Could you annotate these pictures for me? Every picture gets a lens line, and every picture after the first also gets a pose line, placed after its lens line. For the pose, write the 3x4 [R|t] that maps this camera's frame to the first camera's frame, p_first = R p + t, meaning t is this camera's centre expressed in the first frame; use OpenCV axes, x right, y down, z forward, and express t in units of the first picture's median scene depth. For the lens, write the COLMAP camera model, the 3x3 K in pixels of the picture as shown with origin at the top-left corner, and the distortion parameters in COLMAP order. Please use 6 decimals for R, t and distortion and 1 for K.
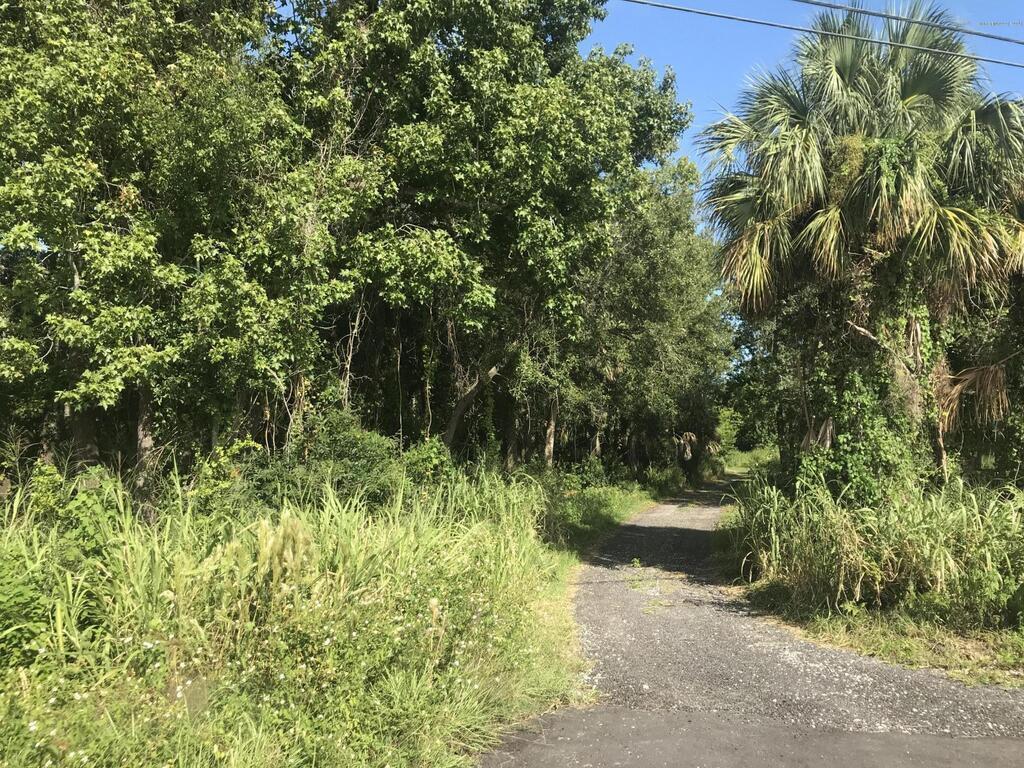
lens RADIAL K [[850.9, 0, 543.6], [0, 850.9, 387.7], [0, 0, 1]] dist [0.060129, -0.047195]
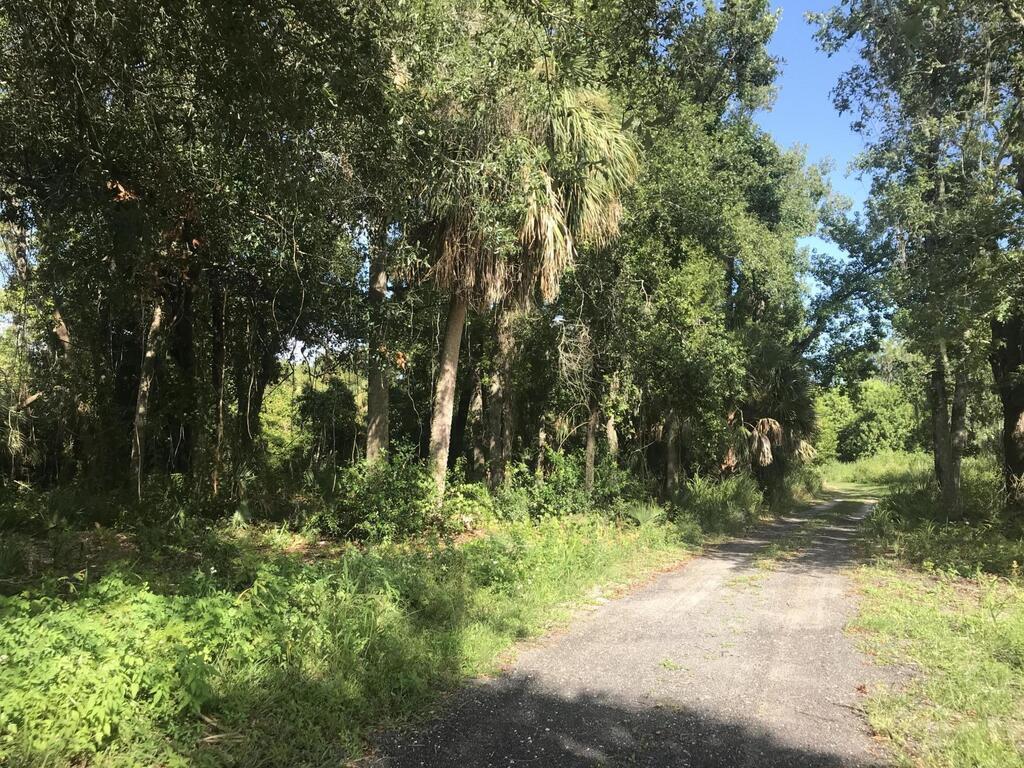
lens RADIAL K [[850.9, 0, 543.6], [0, 850.9, 387.7], [0, 0, 1]] dist [0.060129, -0.047195]
pose [[0.995361, 0.012423, -0.095406, 0.071902], [-0.013591, 0.999840, -0.011605, 0.039806], [0.095247, 0.012847, 0.995371, 0.395847]]
